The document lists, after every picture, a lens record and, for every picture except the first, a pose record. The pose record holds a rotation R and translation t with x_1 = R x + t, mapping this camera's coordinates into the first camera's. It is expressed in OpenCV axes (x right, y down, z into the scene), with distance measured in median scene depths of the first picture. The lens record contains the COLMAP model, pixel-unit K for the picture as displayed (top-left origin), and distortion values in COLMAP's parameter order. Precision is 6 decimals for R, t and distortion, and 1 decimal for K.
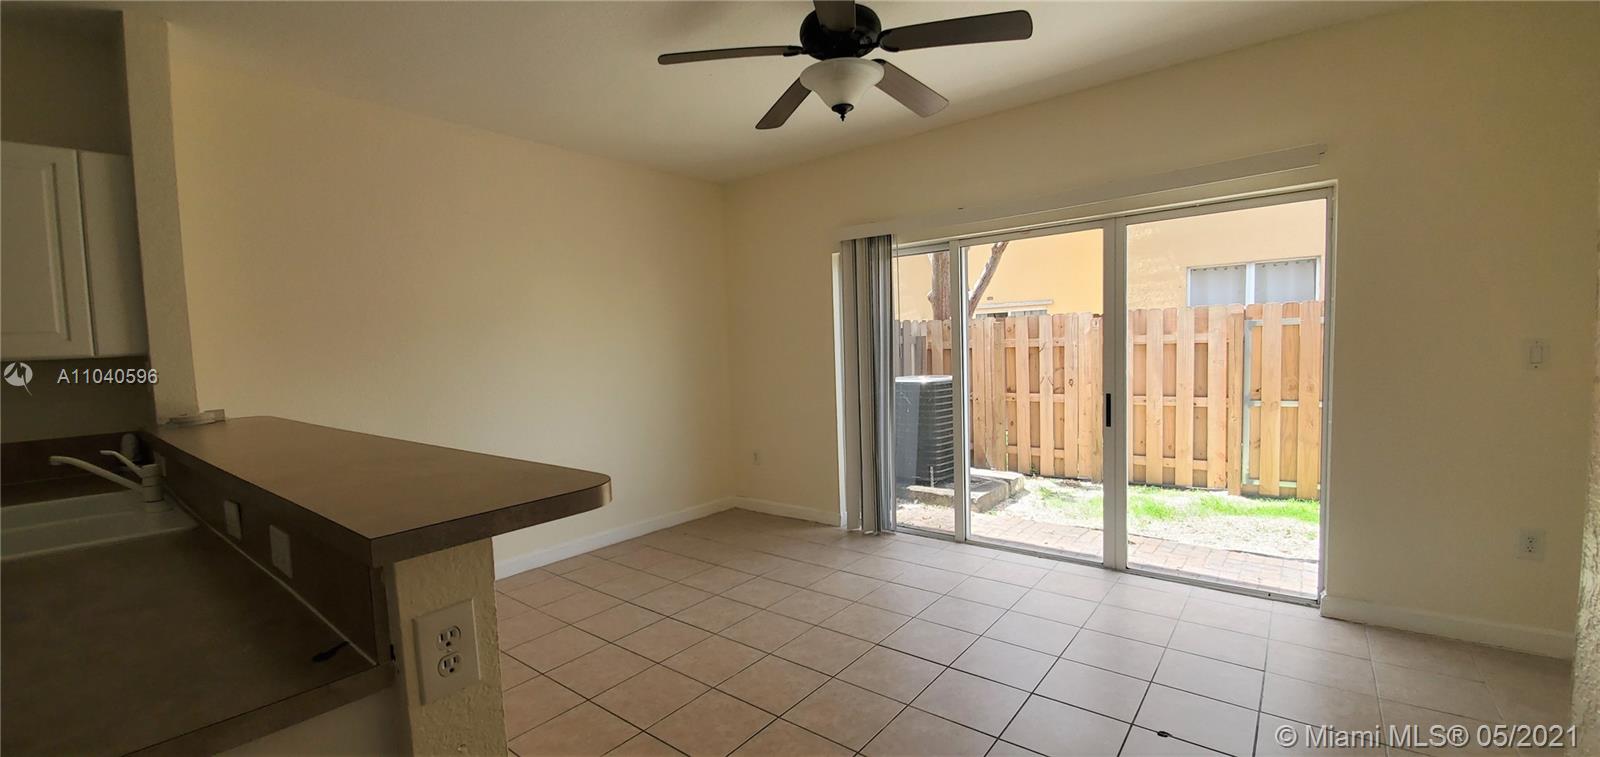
lens RADIAL K [[642.5, 0, 798.4], [0, 642.5, 390.4], [0, 0, 1]] dist [0.000426, -0.013607]
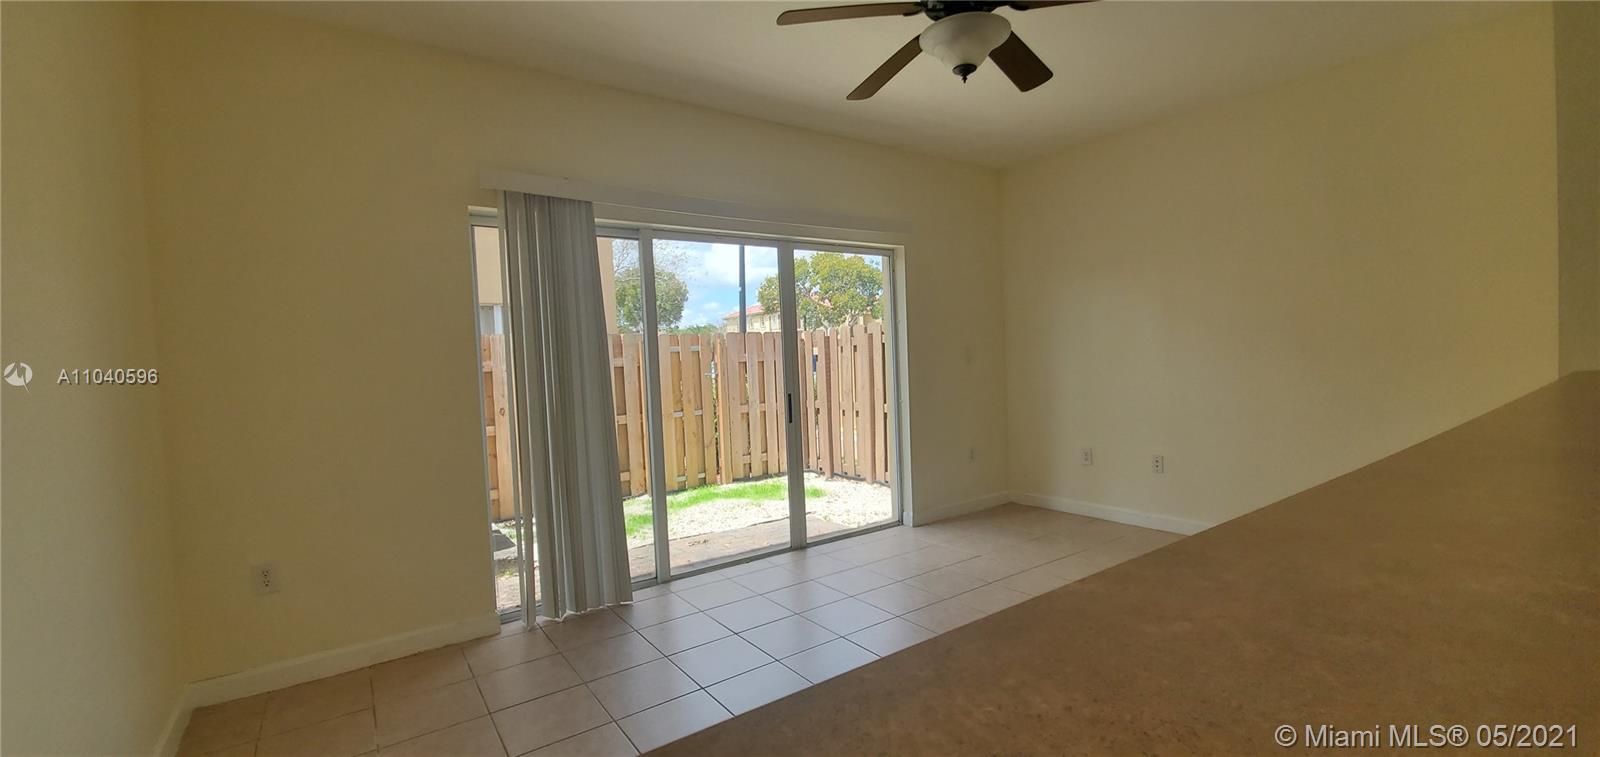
lens RADIAL K [[642.5, 0, 798.4], [0, 642.5, 390.4], [0, 0, 1]] dist [0.000426, -0.013607]
pose [[0.269199, -0.021966, 0.962834, -0.368597], [0.096347, 0.995339, -0.004230, 0.002146], [-0.958253, 0.093905, 0.270060, 0.406912]]
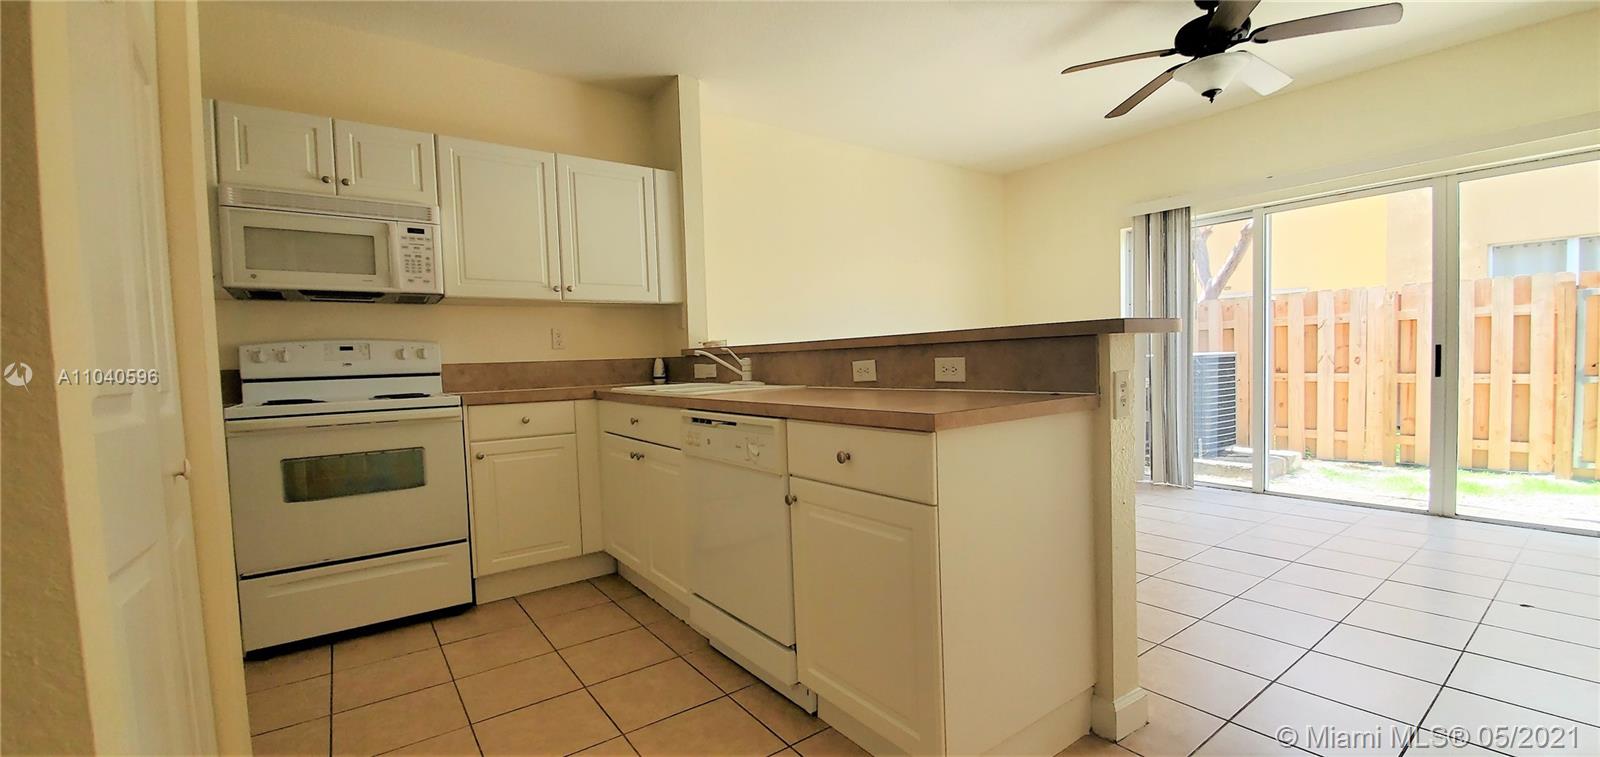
lens RADIAL K [[642.5, 0, 798.4], [0, 642.5, 390.4], [0, 0, 1]] dist [0.000426, -0.013607]
pose [[0.963505, 0.014630, -0.267290, -0.138791], [-0.017447, 0.999814, -0.008166, 0.061859], [0.267121, 0.012532, 0.963582, -0.153955]]
